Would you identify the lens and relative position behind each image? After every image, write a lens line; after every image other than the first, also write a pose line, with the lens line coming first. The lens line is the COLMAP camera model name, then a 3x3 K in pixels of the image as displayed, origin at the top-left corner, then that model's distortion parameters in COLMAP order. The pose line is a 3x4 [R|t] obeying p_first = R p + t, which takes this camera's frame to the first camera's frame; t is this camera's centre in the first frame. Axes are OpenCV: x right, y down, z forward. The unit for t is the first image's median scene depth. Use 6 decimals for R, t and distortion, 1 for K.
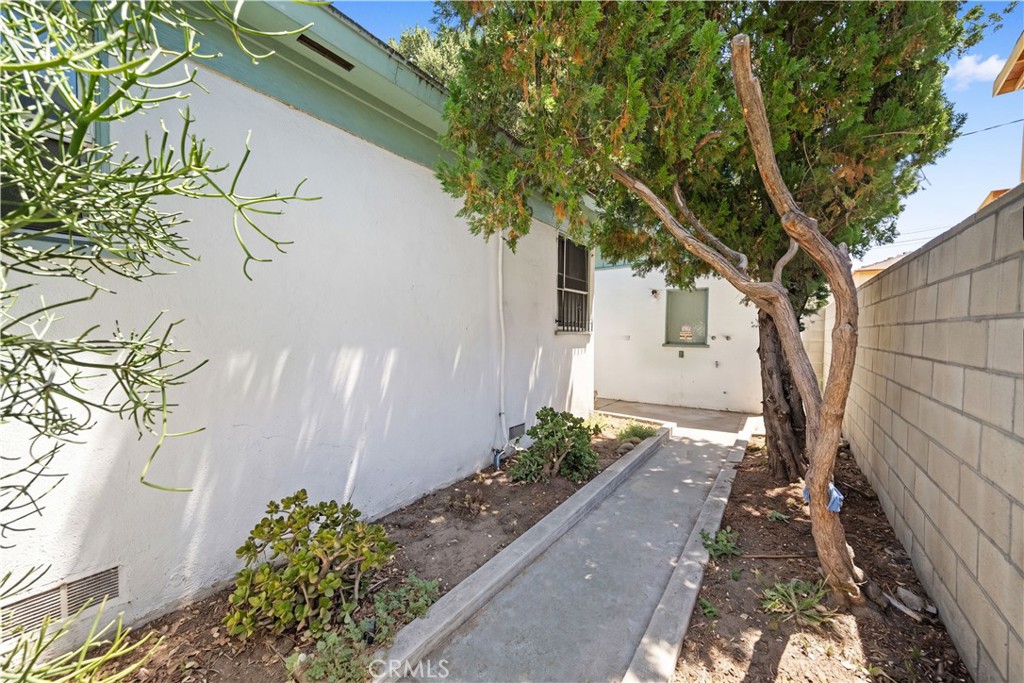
lens RADIAL K [[352.8, 0, 511.0], [0, 352.8, 341.4], [0, 0, 1]] dist [-0.000014, 0.000000]
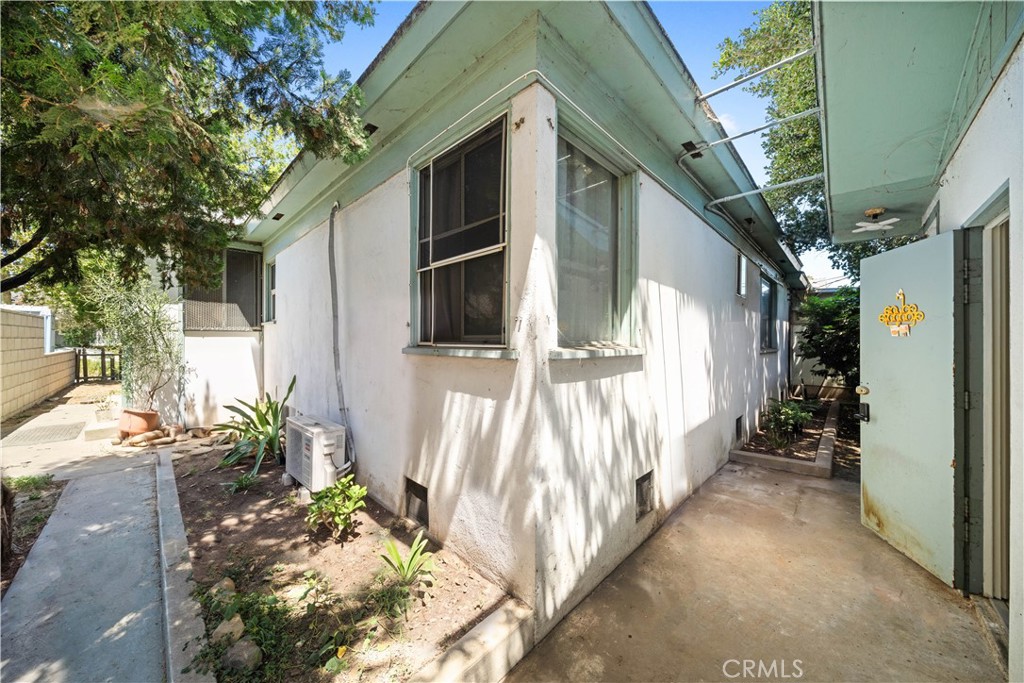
lens RADIAL K [[351.2, 0, 510.8], [0, 351.2, 342.2], [0, 0, 1]] dist [-0.001505, -0.000056]
pose [[-0.109980, -0.000636, -0.993934, 0.622505], [-0.026591, 0.999644, 0.002302, -0.047307], [0.993578, 0.026683, -0.109957, 1.165883]]
